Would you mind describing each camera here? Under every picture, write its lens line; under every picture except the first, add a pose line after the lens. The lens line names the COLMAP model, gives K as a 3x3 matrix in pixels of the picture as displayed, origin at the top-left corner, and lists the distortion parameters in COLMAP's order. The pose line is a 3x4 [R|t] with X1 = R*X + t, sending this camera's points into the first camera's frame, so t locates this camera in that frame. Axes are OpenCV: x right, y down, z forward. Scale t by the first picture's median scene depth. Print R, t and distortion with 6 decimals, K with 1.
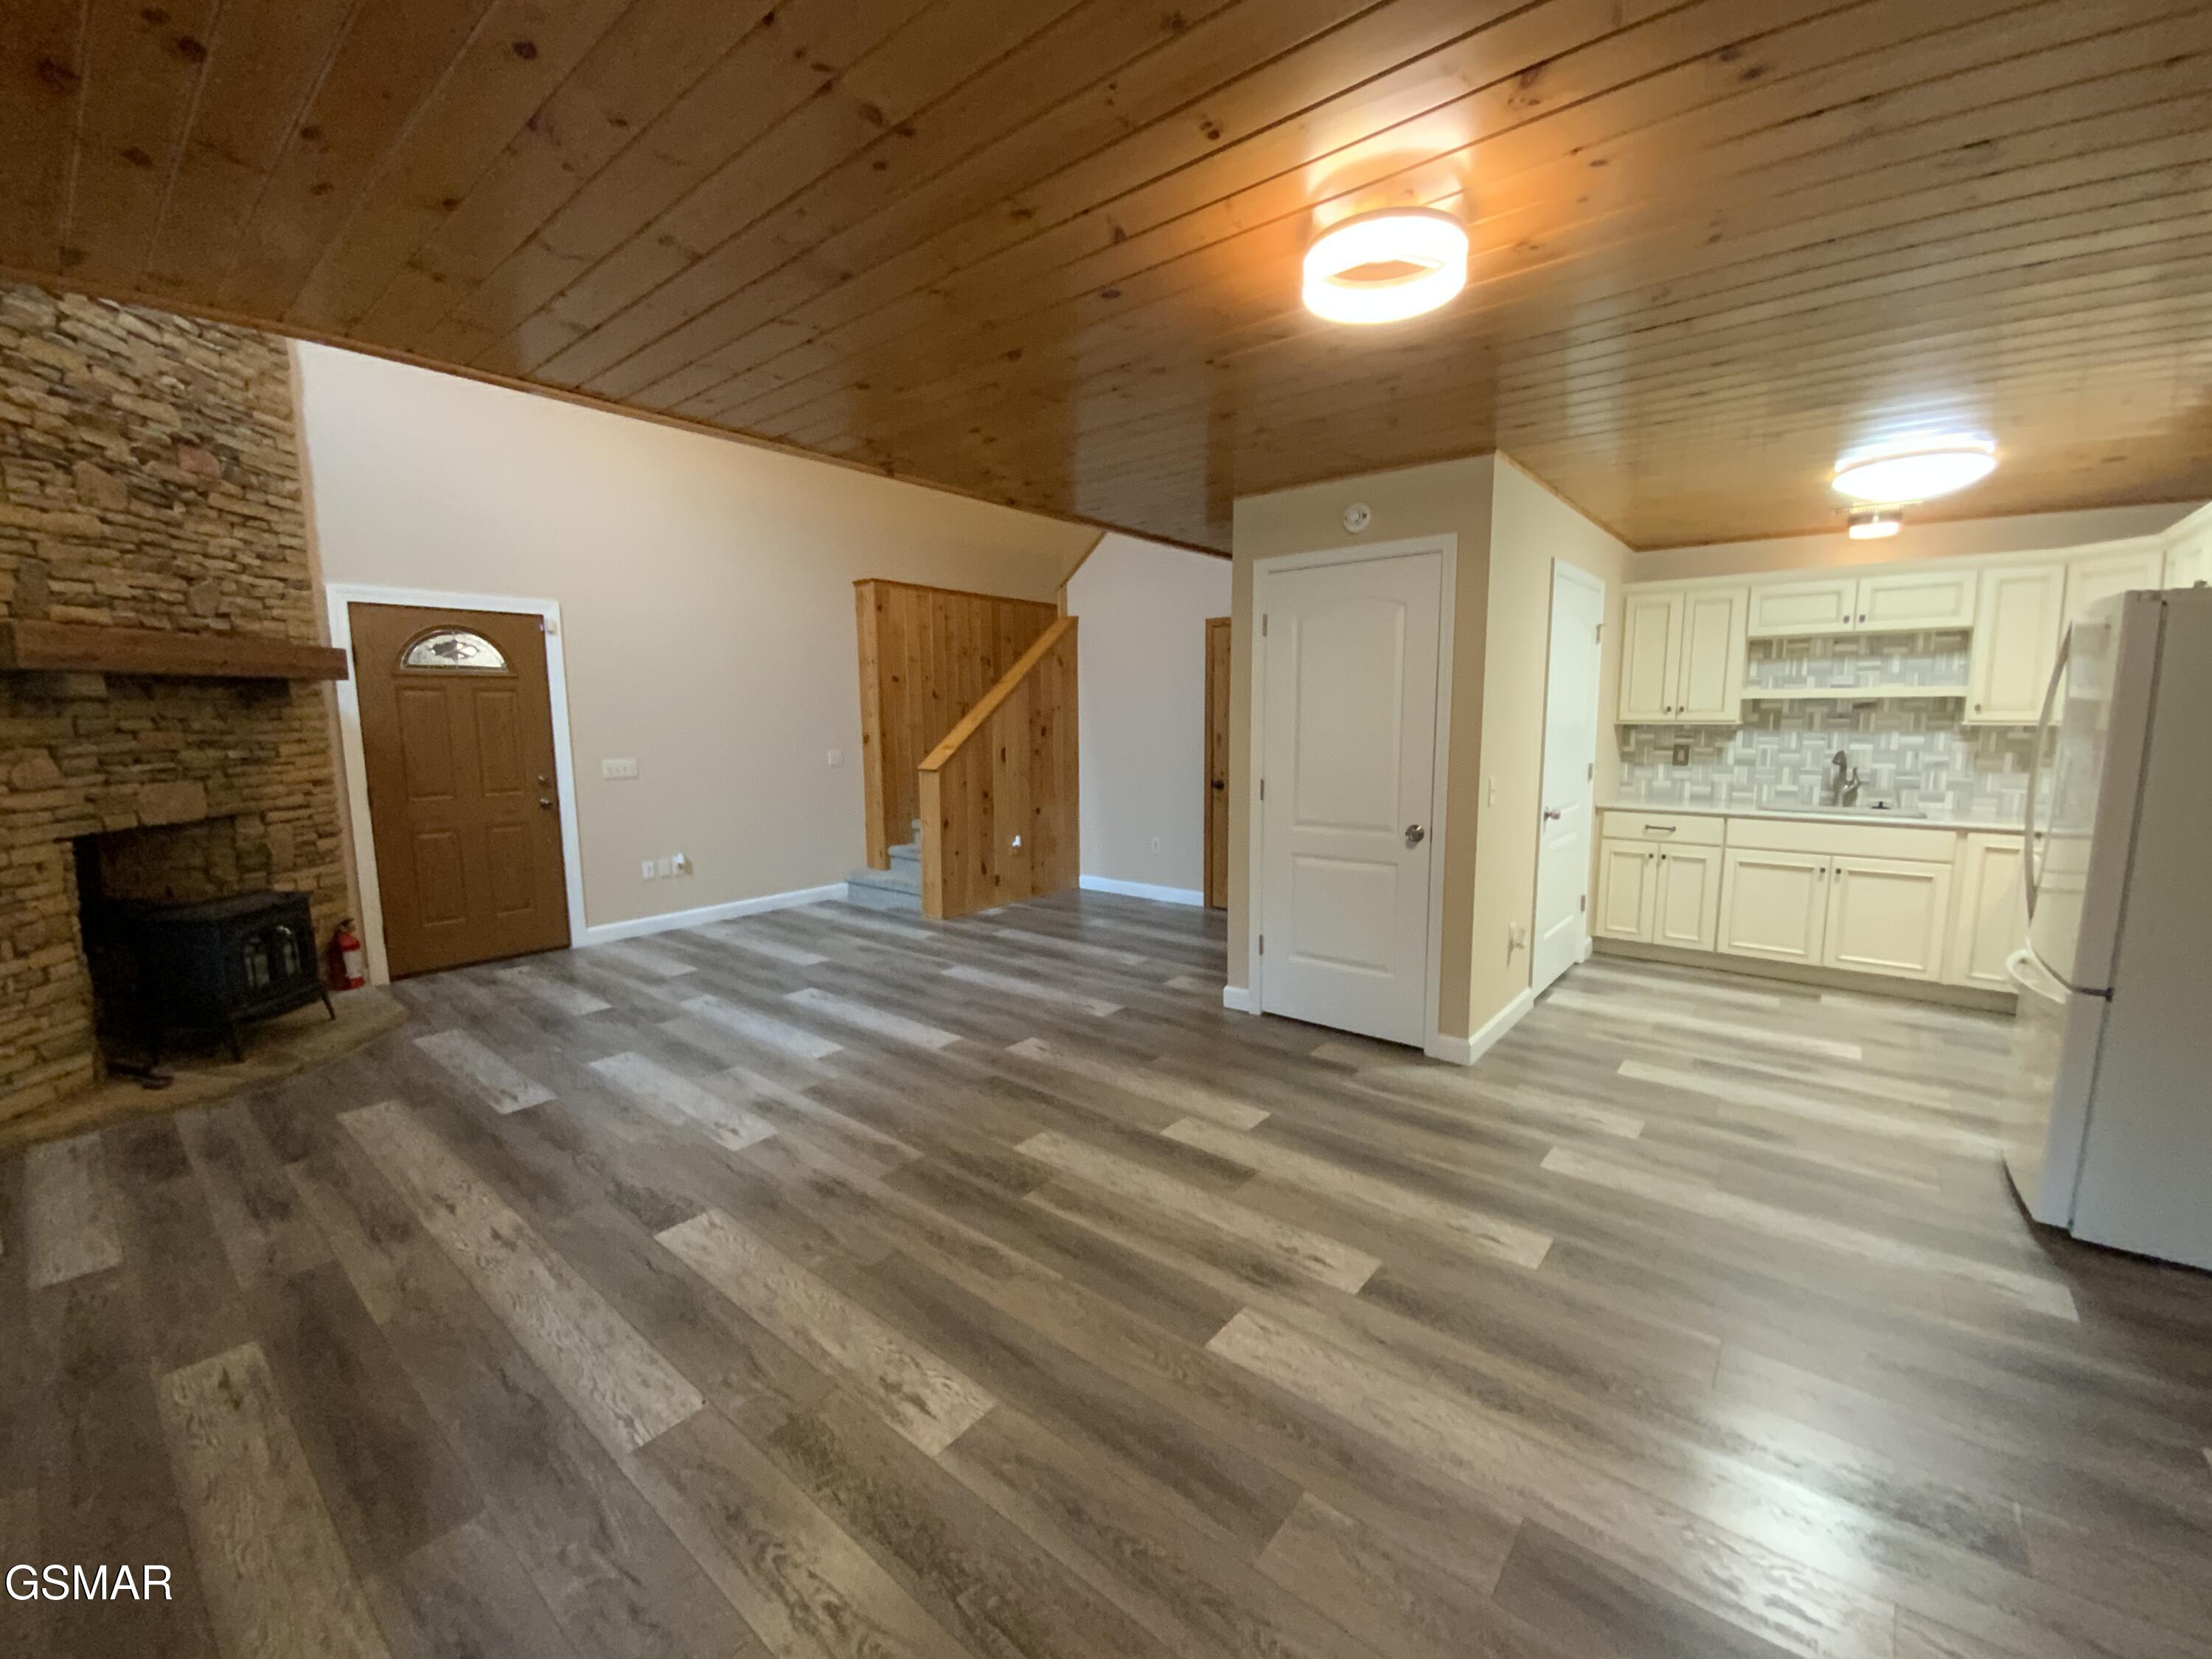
lens RADIAL K [[897.0, 0, 1106.9], [0, 897.0, 823.9], [0, 0, 1]] dist [0.016191, -0.015770]
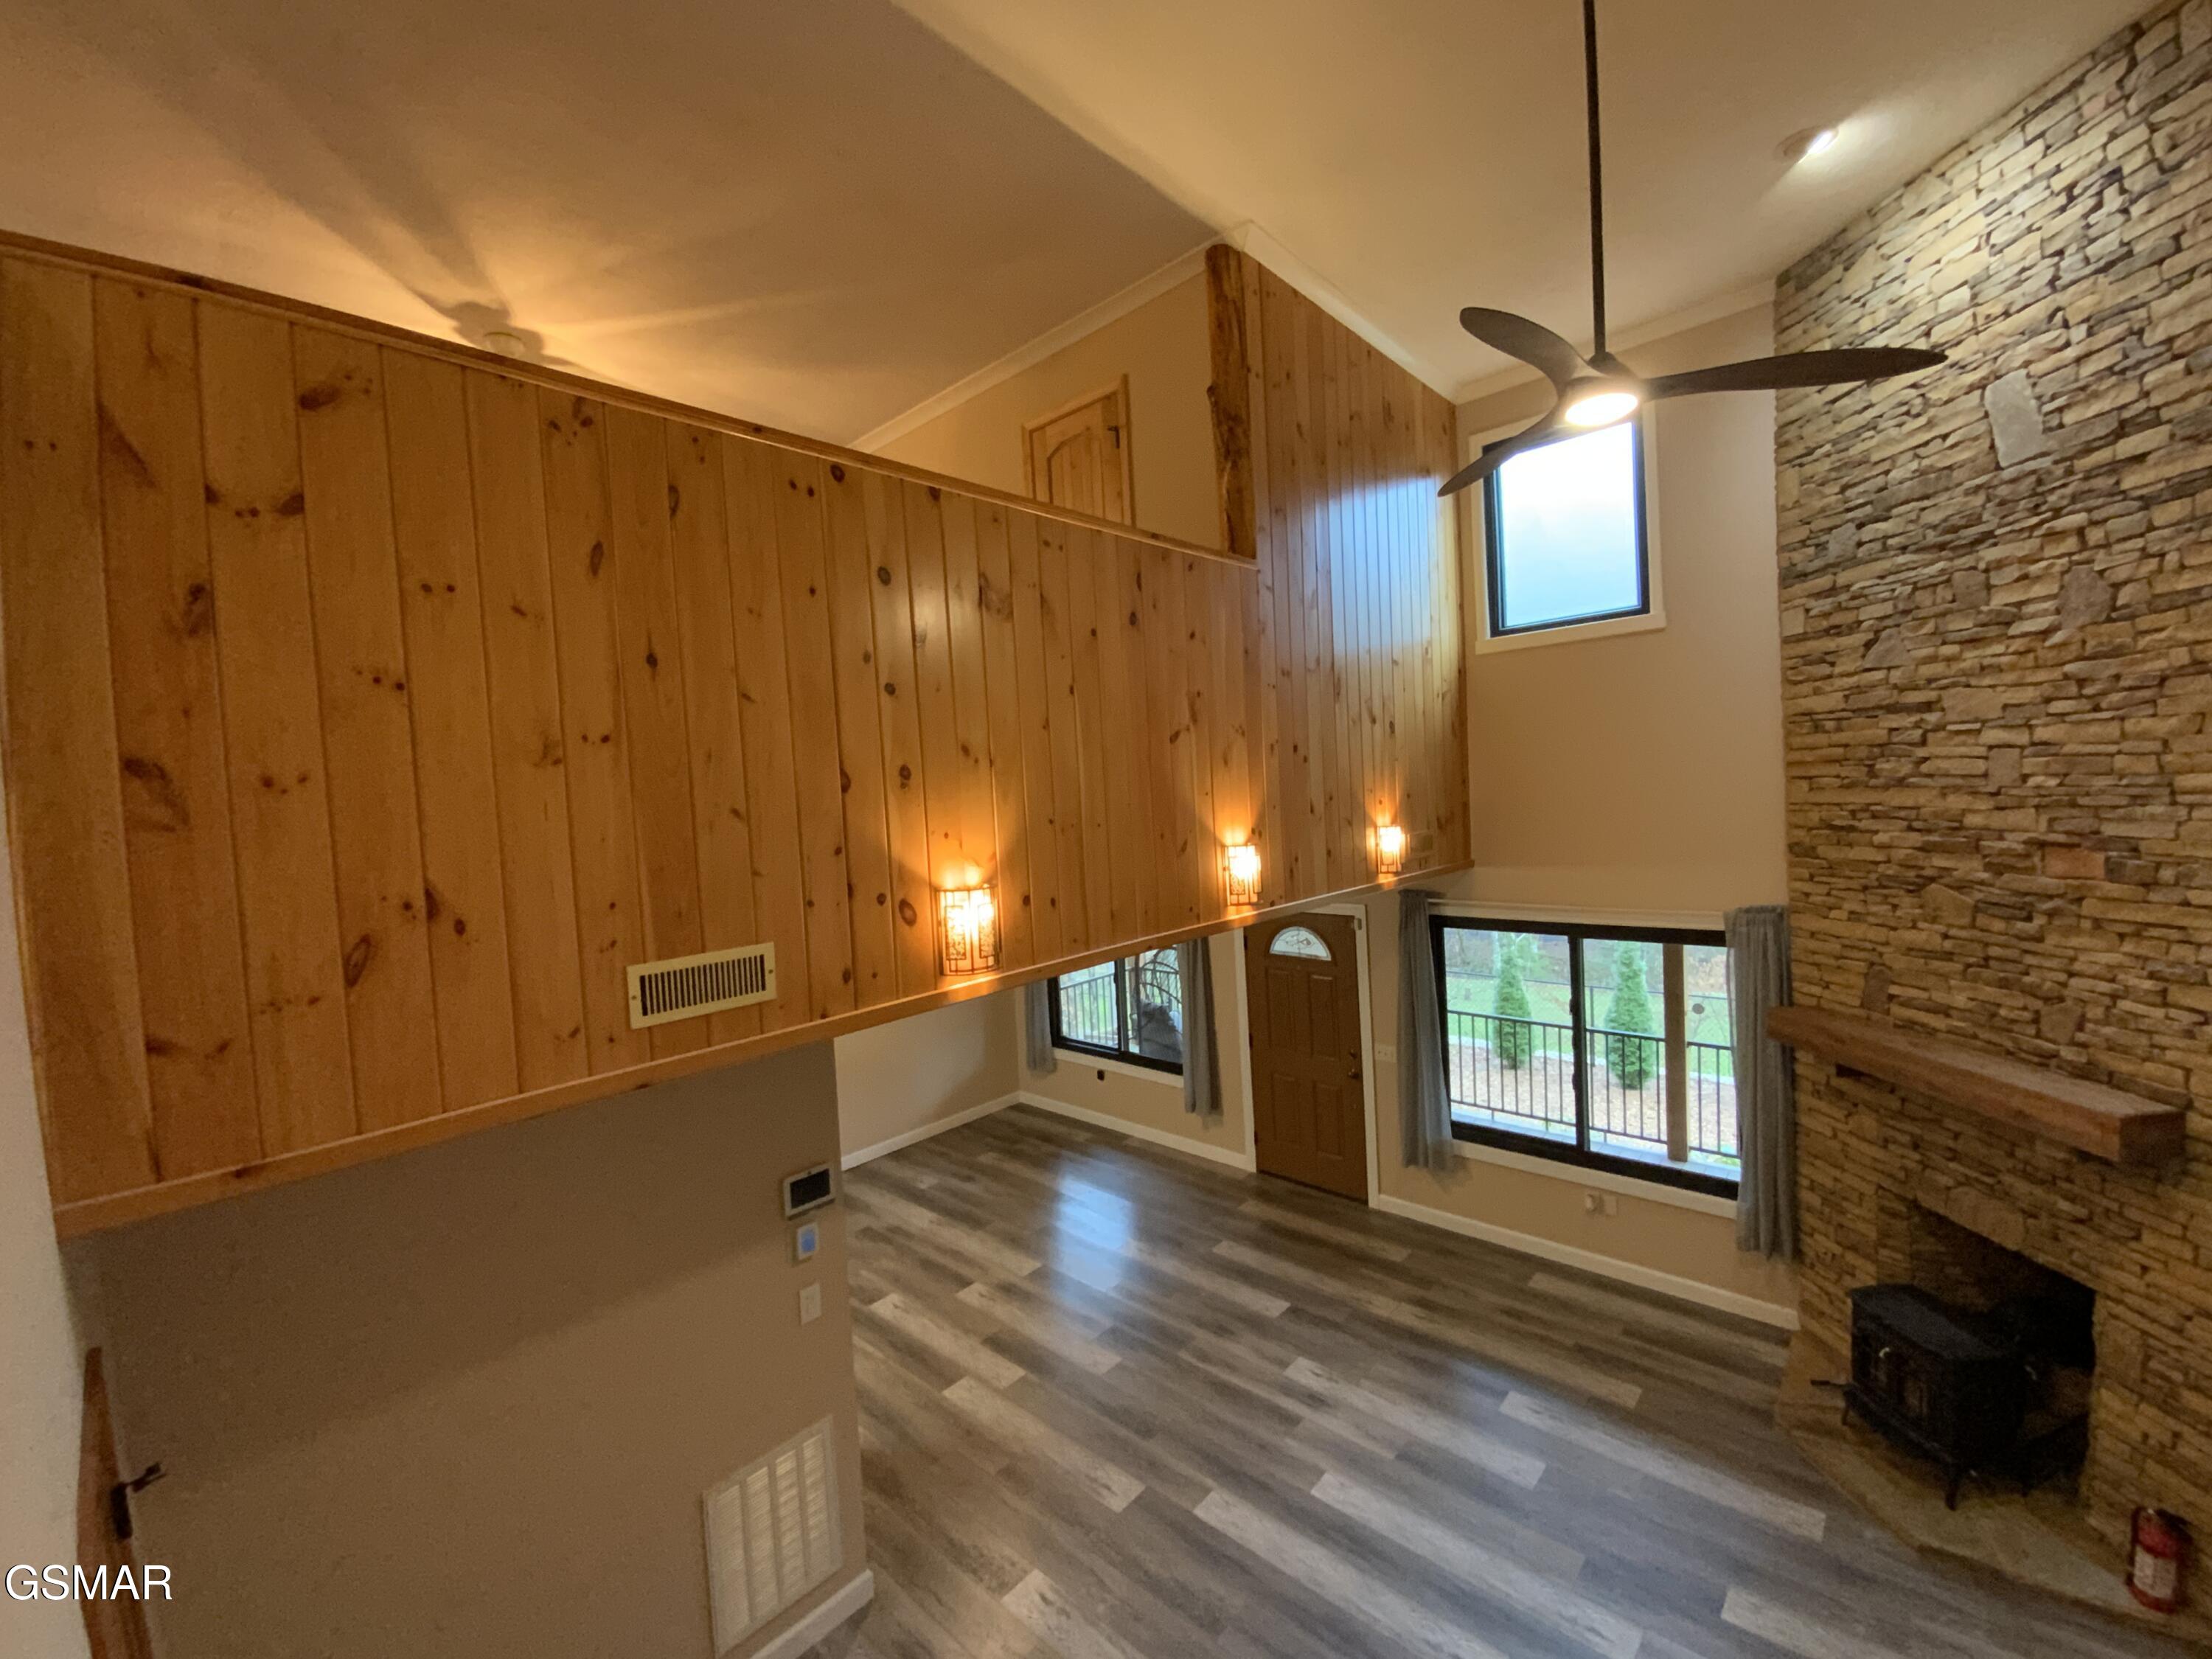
lens RADIAL K [[897.0, 0, 1098.1], [0, 897.0, 824.4], [0, 0, 1]] dist [0.016191, -0.015770]
pose [[-0.996389, 0.058010, 0.062006, -0.141648], [0.067365, 0.984592, 0.161368, -0.544605], [-0.051689, 0.164963, -0.984944, 1.591768]]
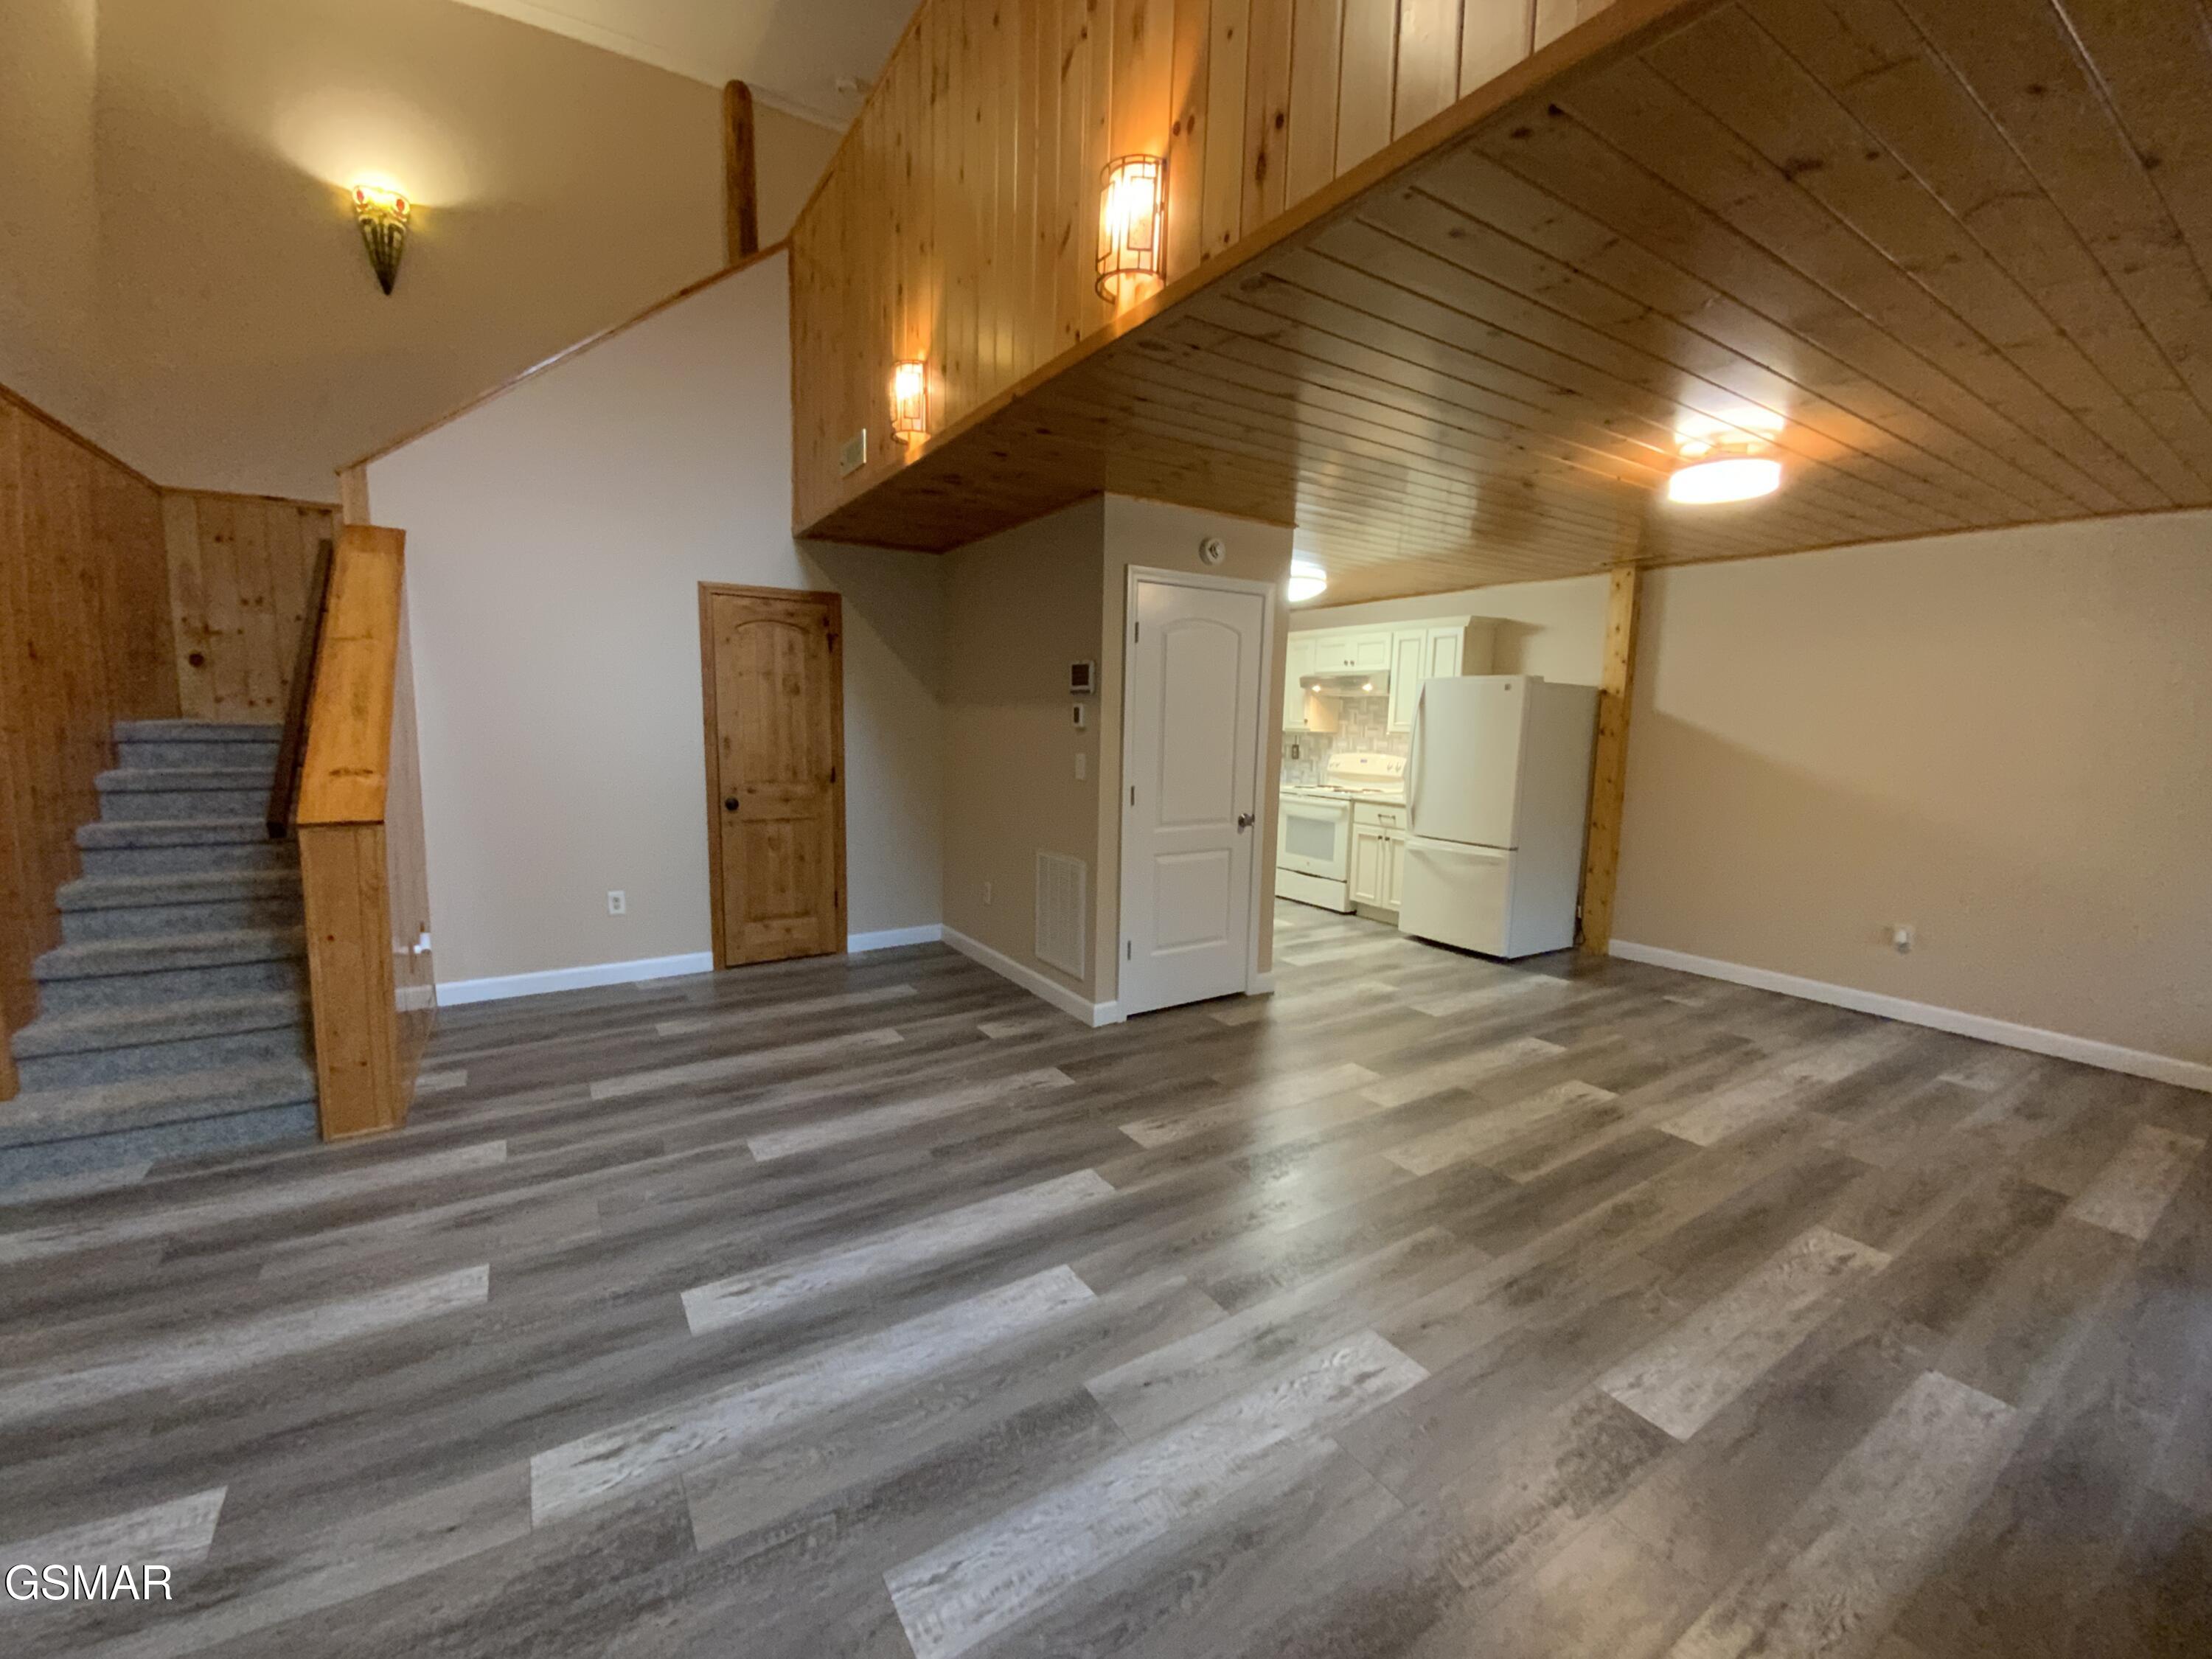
lens RADIAL K [[897.0, 0, 1102.7], [0, 897.0, 826.1], [0, 0, 1]] dist [0.016191, -0.015770]
pose [[0.303277, -0.105659, 0.947026, -0.715948], [0.097113, 0.992086, 0.079586, -0.079945], [-0.947941, 0.067832, 0.311138, 0.658915]]
